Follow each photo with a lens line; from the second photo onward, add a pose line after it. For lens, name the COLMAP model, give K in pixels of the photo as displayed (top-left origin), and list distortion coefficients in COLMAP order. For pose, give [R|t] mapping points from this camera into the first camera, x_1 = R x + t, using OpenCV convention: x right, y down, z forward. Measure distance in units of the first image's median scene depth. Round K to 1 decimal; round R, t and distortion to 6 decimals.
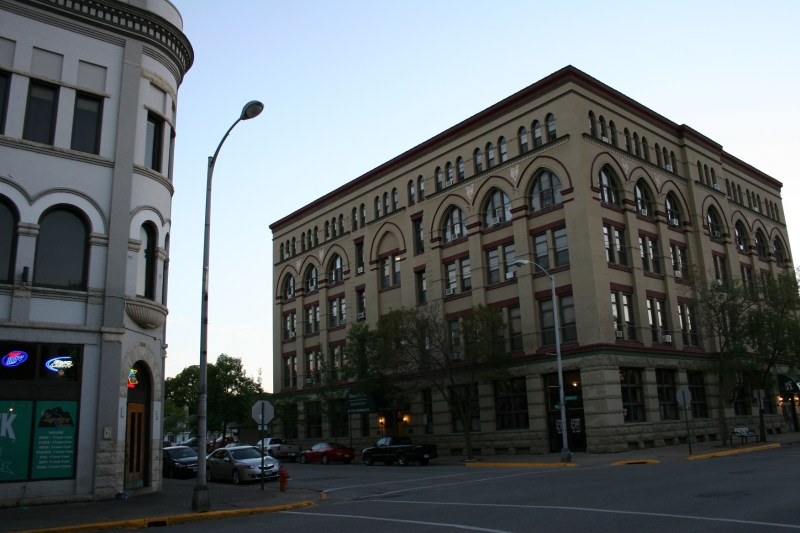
lens RADIAL K [[683.9, 0, 400.0], [0, 683.9, 266.5], [0, 0, 1]] dist [-0.148804, 0.141084]
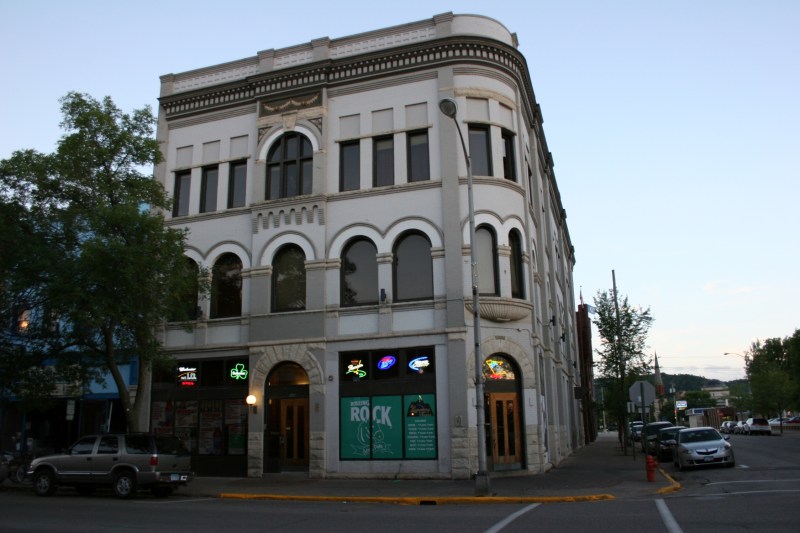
lens RADIAL K [[683.9, 0, 400.0], [0, 683.9, 266.5], [0, 0, 1]] dist [-0.148804, 0.141084]
pose [[0.530238, -0.173733, -0.829858, 0.507220], [0.205889, 0.975868, -0.072747, 0.057826], [0.822470, -0.132286, 0.553212, 0.313258]]
